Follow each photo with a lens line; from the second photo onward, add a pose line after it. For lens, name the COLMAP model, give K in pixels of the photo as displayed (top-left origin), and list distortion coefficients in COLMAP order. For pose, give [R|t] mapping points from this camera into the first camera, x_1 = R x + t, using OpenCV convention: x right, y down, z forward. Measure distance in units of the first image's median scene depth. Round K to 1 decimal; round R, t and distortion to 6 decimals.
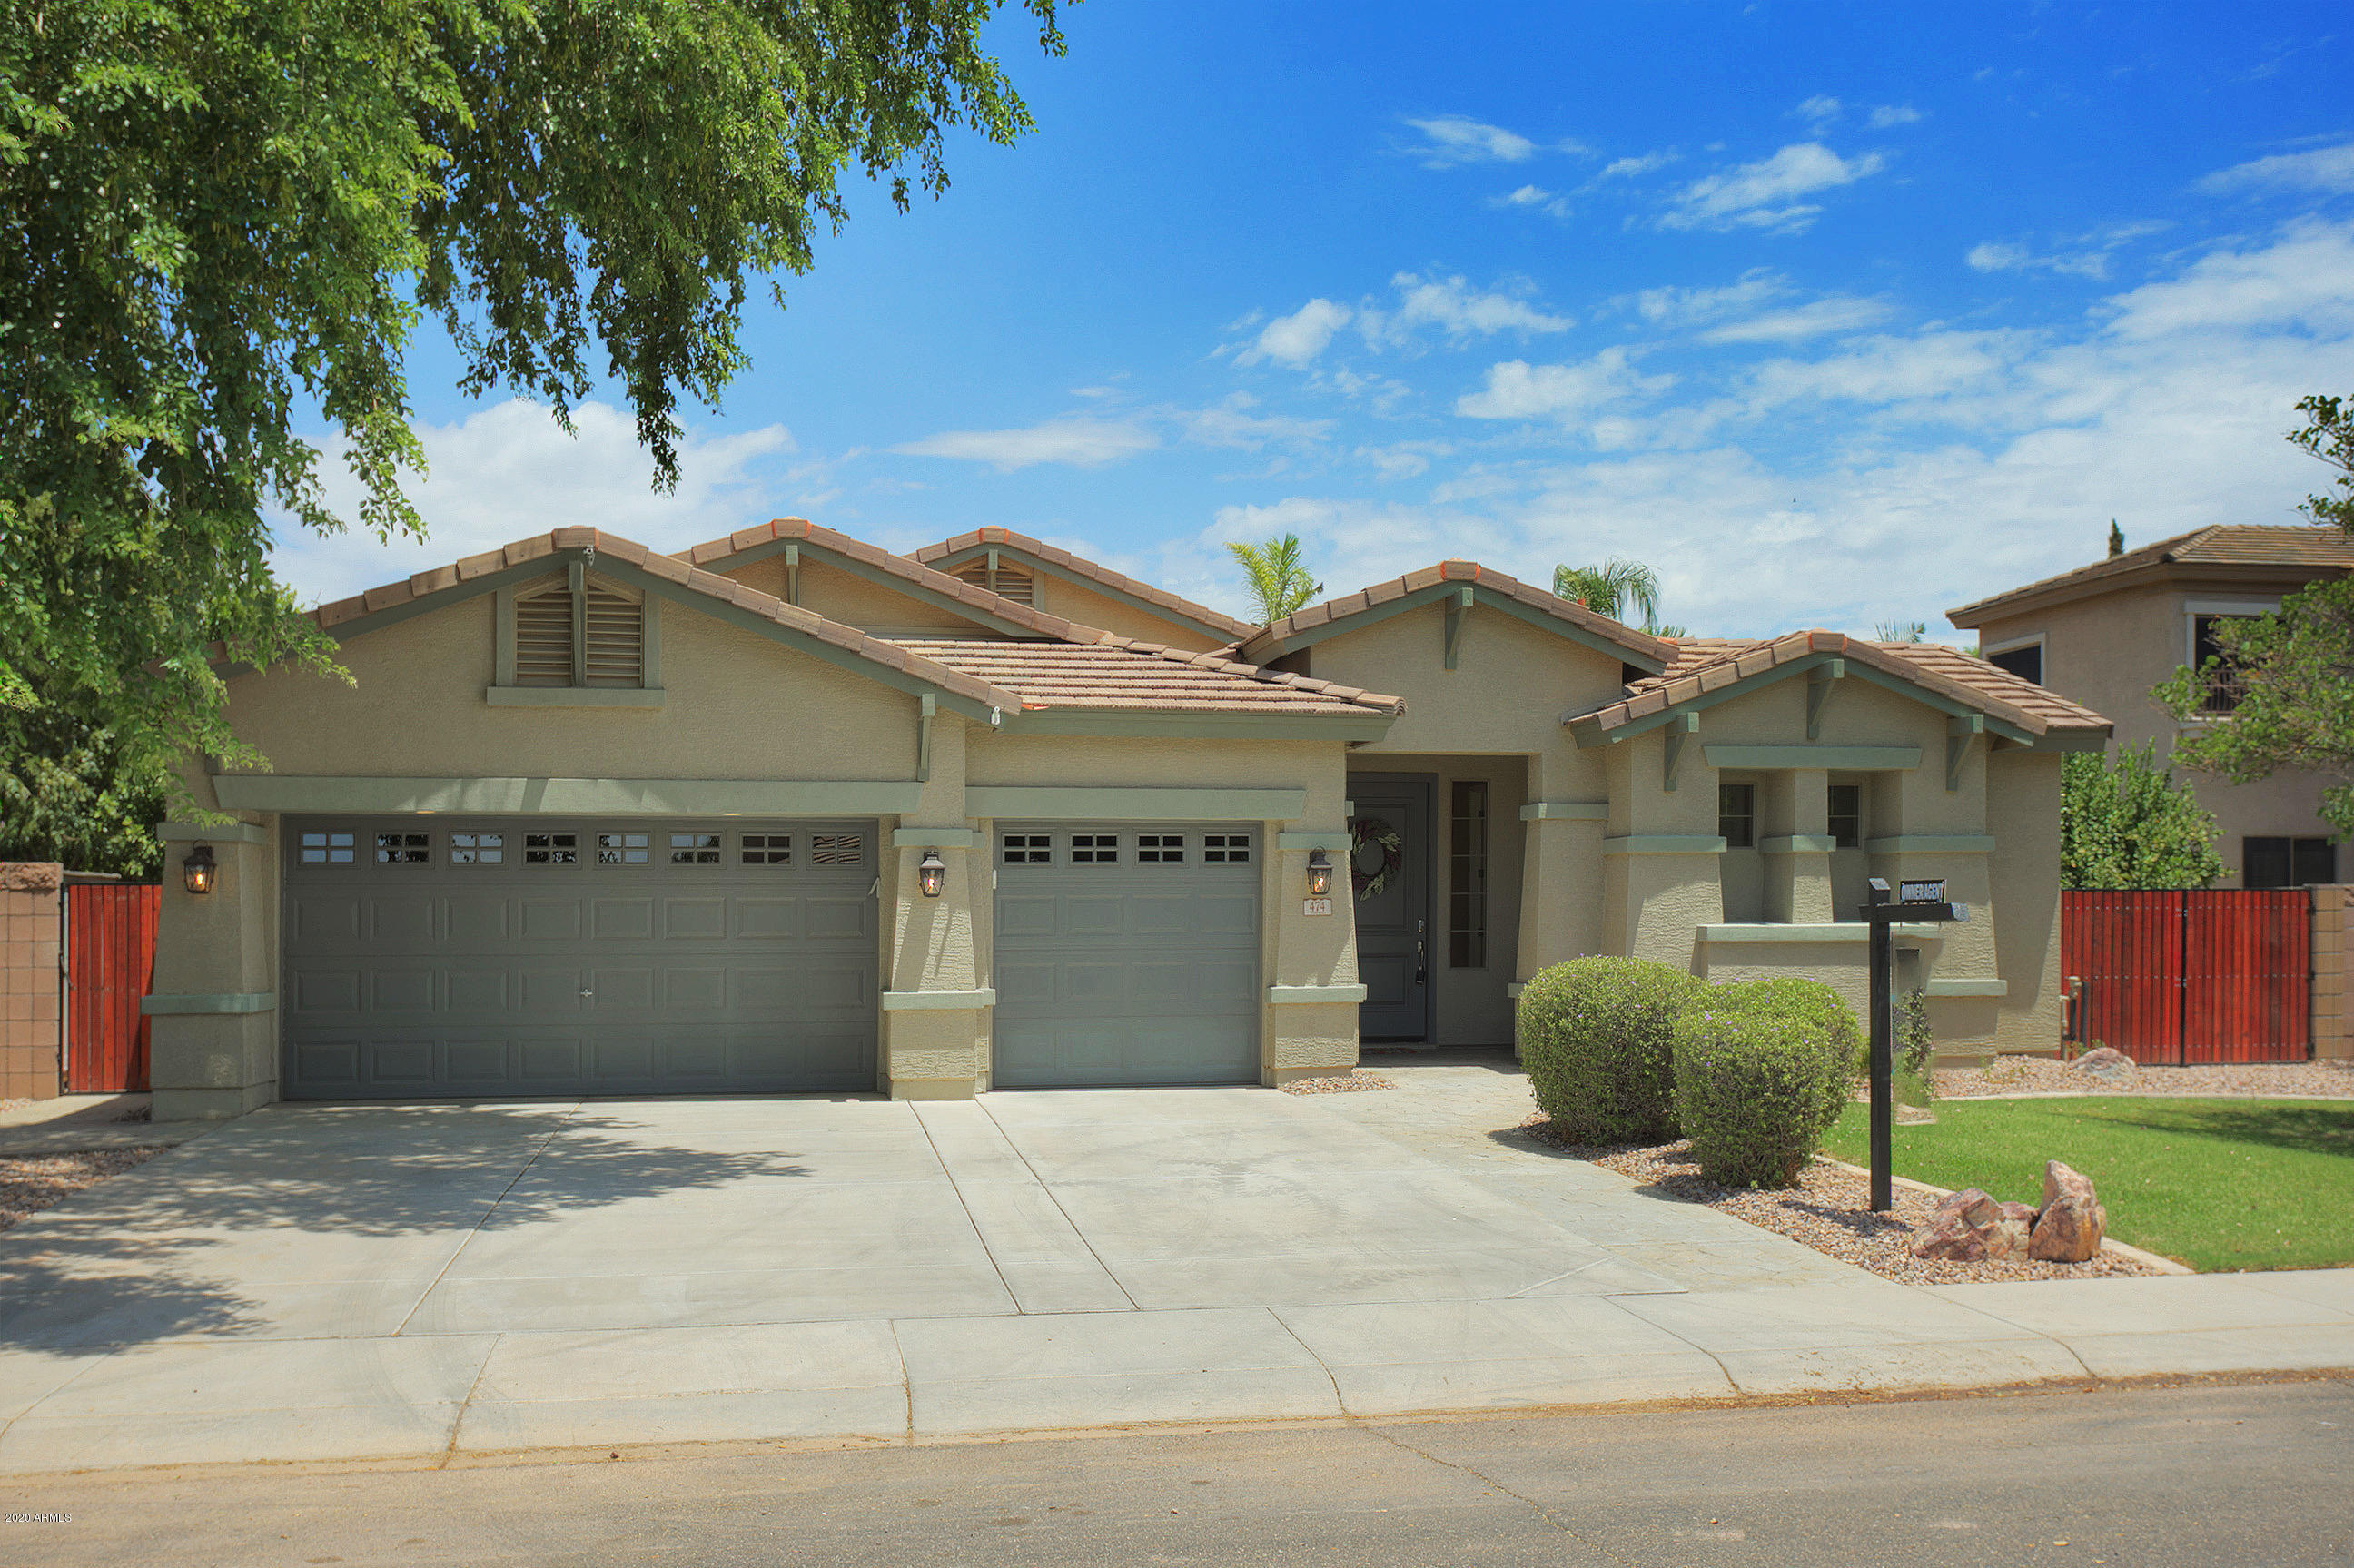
lens RADIAL K [[2170.7, 0, 1183.9], [0, 2170.7, 882.5], [0, 0, 1]] dist [-0.007322, 0.000000]
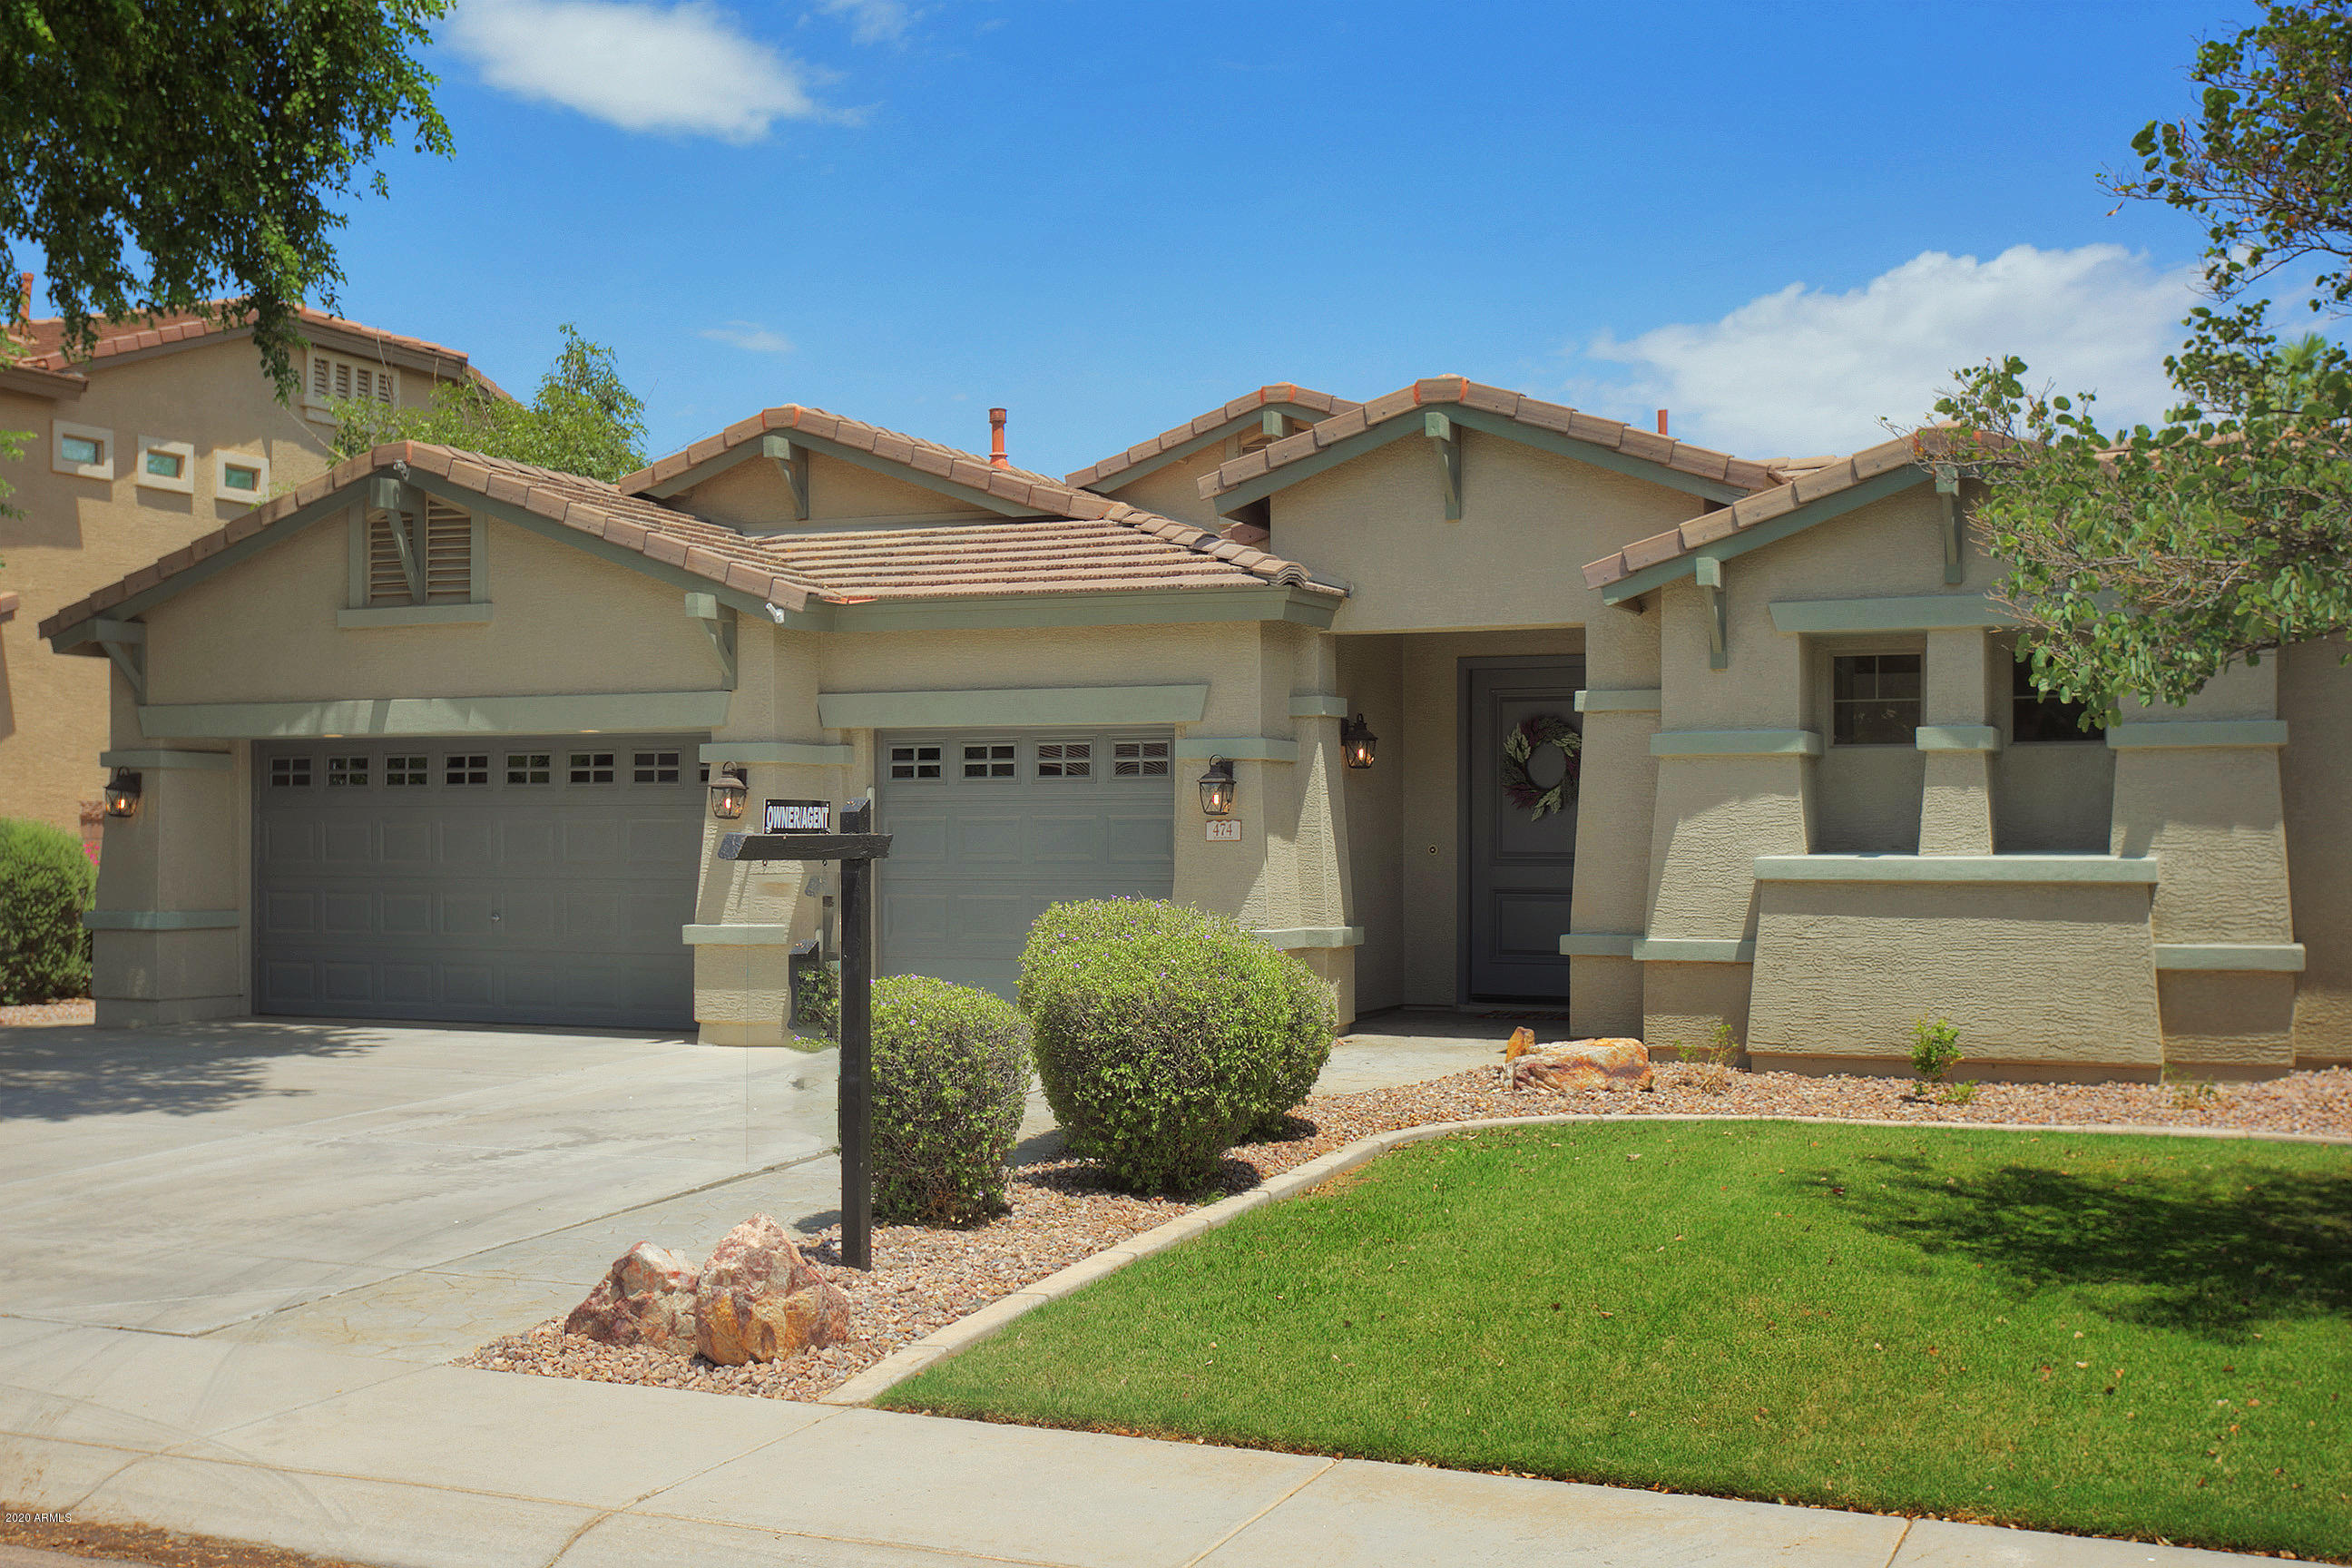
lens RADIAL K [[2385.0, 0, 1176.4], [0, 2385.0, 784.5], [0, 0, 1]] dist [-0.013454, 0.000000]
pose [[0.834584, -0.008839, -0.550810, 0.536235], [0.006353, 0.999959, -0.006421, -0.000082], [0.550844, 0.001860, 0.834606, 0.260752]]
